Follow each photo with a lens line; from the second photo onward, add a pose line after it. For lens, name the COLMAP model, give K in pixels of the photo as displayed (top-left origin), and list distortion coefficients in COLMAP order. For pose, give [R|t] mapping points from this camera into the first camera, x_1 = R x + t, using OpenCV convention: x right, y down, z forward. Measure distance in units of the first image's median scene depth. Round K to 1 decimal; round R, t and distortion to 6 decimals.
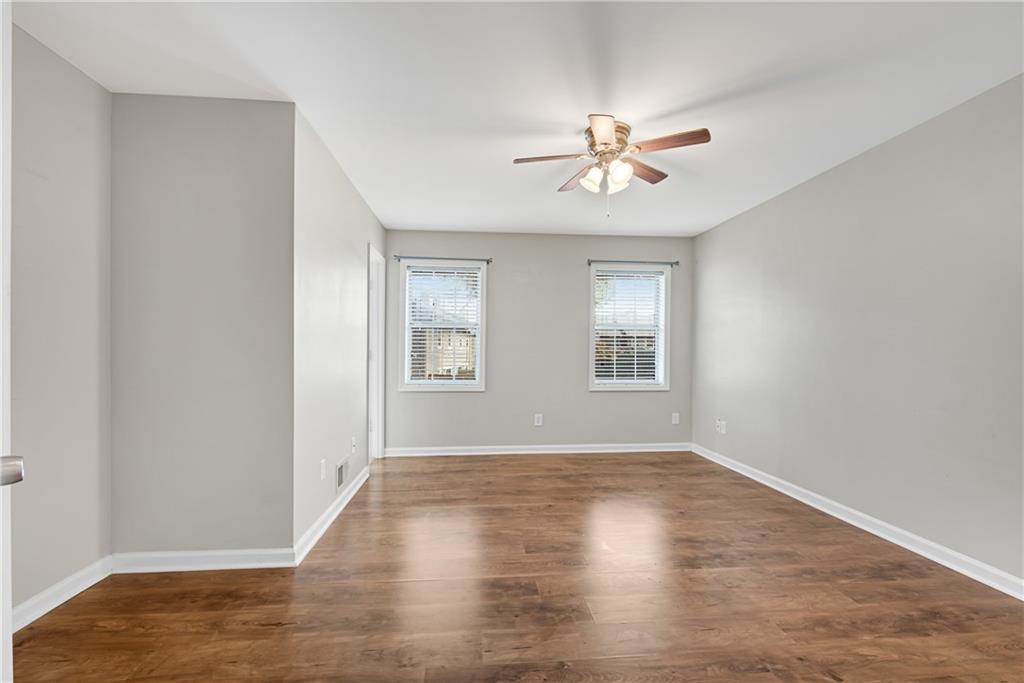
lens RADIAL K [[418.3, 0, 494.9], [0, 418.3, 354.4], [0, 0, 1]] dist [0.004677, 0.001053]
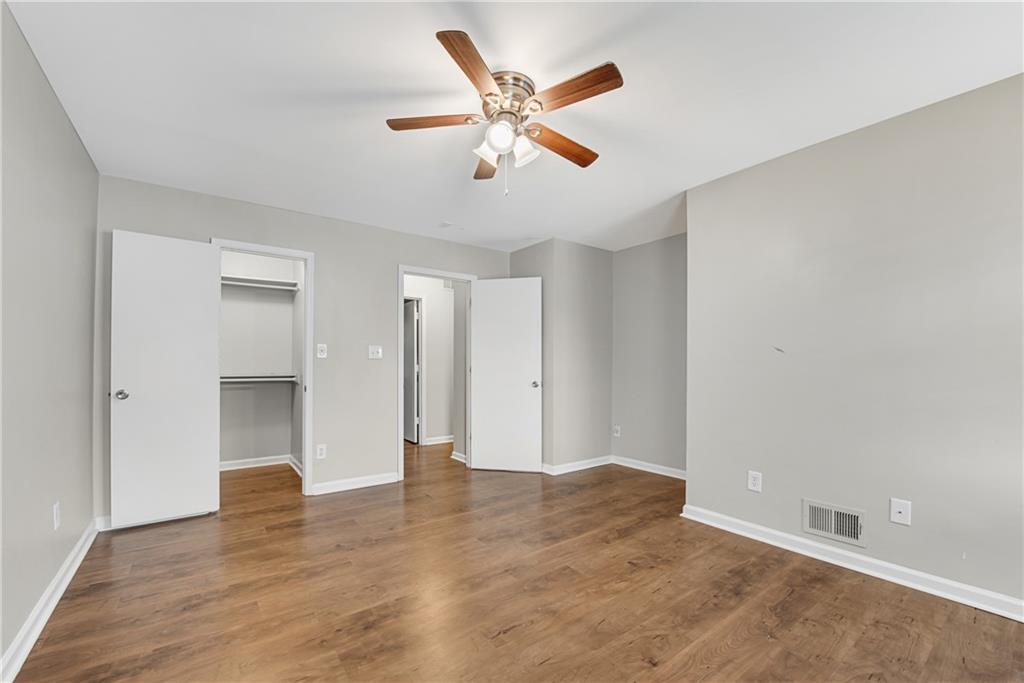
lens RADIAL K [[418.3, 0, 508.1], [0, 418.3, 357.2], [0, 0, 1]] dist [0.004677, 0.001053]
pose [[-0.829859, -0.016266, -0.557737, 0.860417], [-0.014702, 0.999865, -0.007285, -0.001319], [0.557780, 0.002154, -0.829986, 2.013966]]
